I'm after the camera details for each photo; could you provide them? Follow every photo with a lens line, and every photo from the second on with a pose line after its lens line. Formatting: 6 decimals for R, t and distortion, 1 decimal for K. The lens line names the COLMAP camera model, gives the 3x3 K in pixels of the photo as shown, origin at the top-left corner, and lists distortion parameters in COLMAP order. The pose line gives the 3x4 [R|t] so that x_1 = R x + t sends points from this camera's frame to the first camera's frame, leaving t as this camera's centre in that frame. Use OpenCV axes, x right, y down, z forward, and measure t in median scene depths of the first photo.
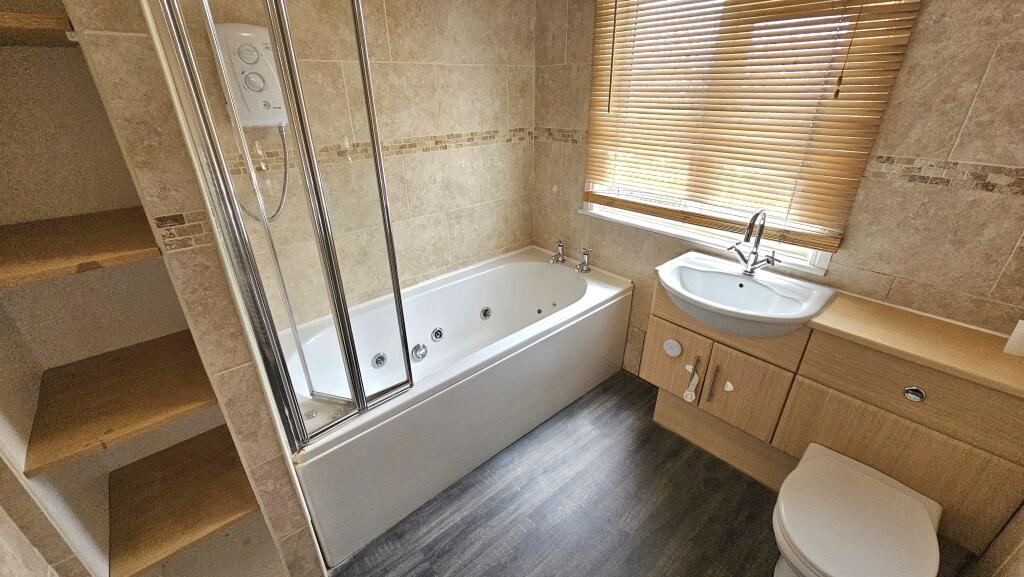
lens RADIAL K [[415.3, 0, 509.9], [0, 415.3, 293.0], [0, 0, 1]] dist [-0.003726, -0.000428]
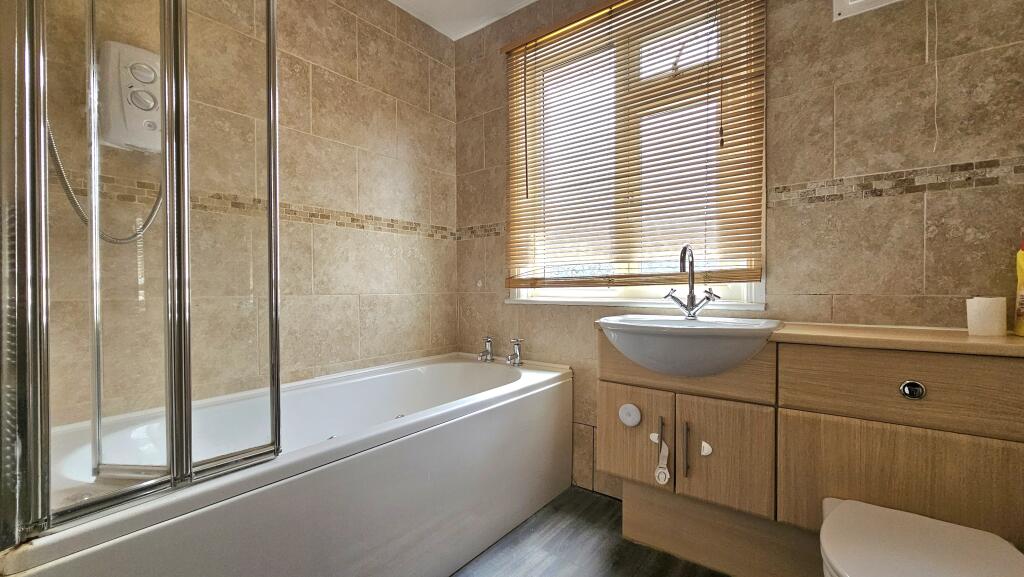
lens RADIAL K [[415.3, 0, 509.8], [0, 415.3, 288.7], [0, 0, 1]] dist [-0.003726, -0.000428]
pose [[0.983690, 0.003348, 0.179839, 0.005651], [0.074736, 0.901828, -0.425583, 0.216622], [-0.163608, 0.432082, 0.886869, 0.177382]]
